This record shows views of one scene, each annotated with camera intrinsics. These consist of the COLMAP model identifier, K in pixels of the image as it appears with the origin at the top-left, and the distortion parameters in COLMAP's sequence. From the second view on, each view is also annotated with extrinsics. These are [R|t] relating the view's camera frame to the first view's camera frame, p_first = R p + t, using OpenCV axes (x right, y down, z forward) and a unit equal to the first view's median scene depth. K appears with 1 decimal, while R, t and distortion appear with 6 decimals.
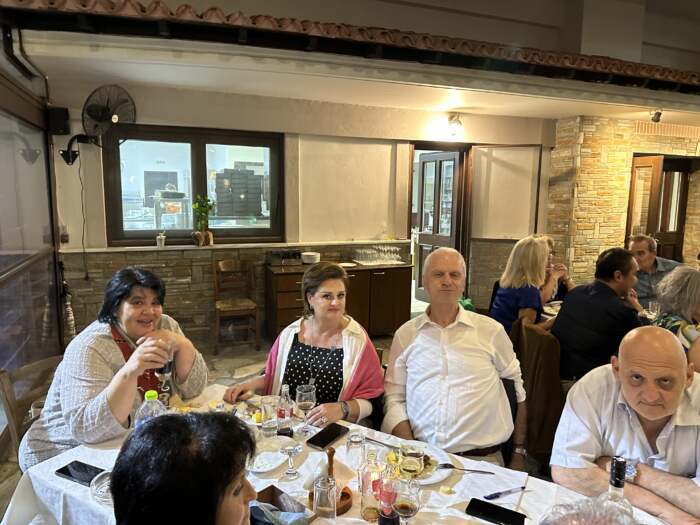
lens RADIAL K [[492.2, 0, 346.6], [0, 492.2, 252.2], [0, 0, 1]] dist [0.049217, -0.062794]
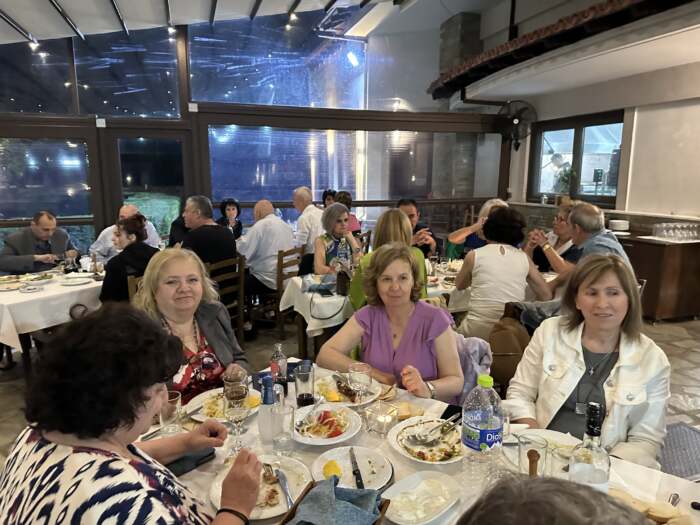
lens RADIAL K [[492.2, 0, 346.9], [0, 492.2, 263.2], [0, 0, 1]] dist [0.049217, -0.062794]
pose [[-0.053816, 0.170399, -0.983904, 0.995722], [-0.110796, 0.978229, 0.175476, -0.029689], [0.992385, 0.118456, -0.033765, 0.445132]]
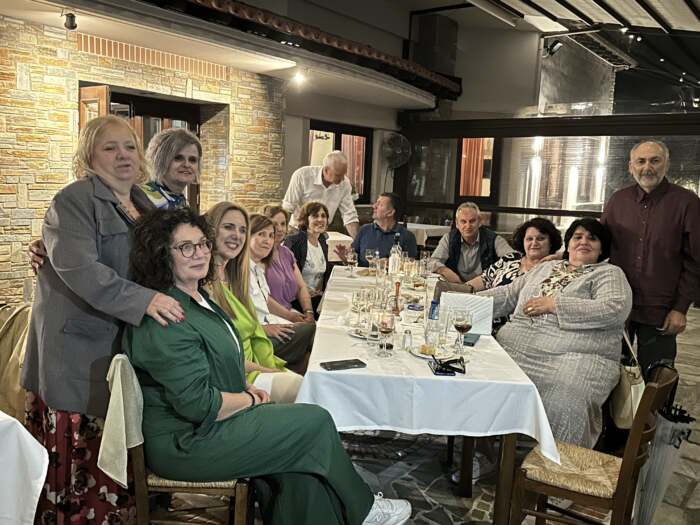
lens RADIAL K [[659.4, 0, 352.3], [0, 659.4, 252.2], [0, 0, 1]] dist [0.021429, 0.000000]
pose [[0.833521, -0.046243, 0.550549, 0.448621], [0.049199, 0.998745, 0.009404, 0.049639], [-0.550292, 0.019248, 0.834750, 0.058403]]
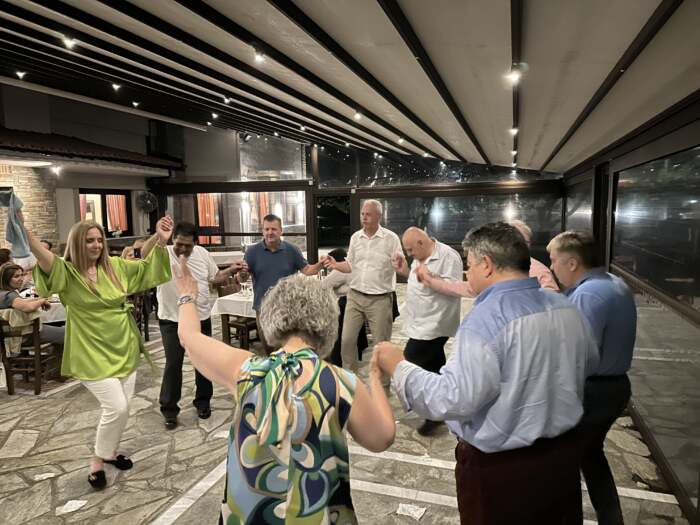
lens RADIAL K [[492.2, 0, 351.3], [0, 492.2, 265.6], [0, 0, 1]] dist [0.049217, -0.062794]
pose [[0.629223, -0.114792, 0.768701, 0.372406], [0.116484, 0.991790, 0.052758, 0.068848], [-0.768447, 0.056345, 0.637428, -0.683439]]
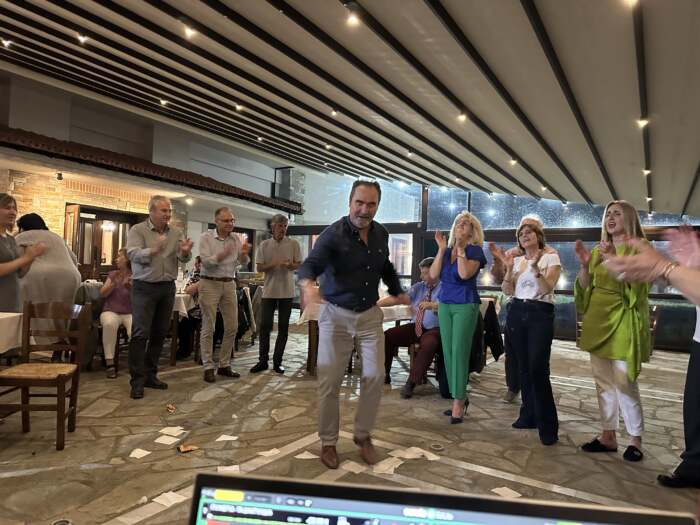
lens RADIAL K [[492.2, 0, 353.8], [0, 492.2, 263.5], [0, 0, 1]] dist [0.049217, -0.062794]
pose [[0.789492, 0.031907, 0.612930, 0.430968], [0.046635, 0.992642, -0.111742, 0.192886], [-0.611986, 0.116804, 0.782196, -0.666614]]
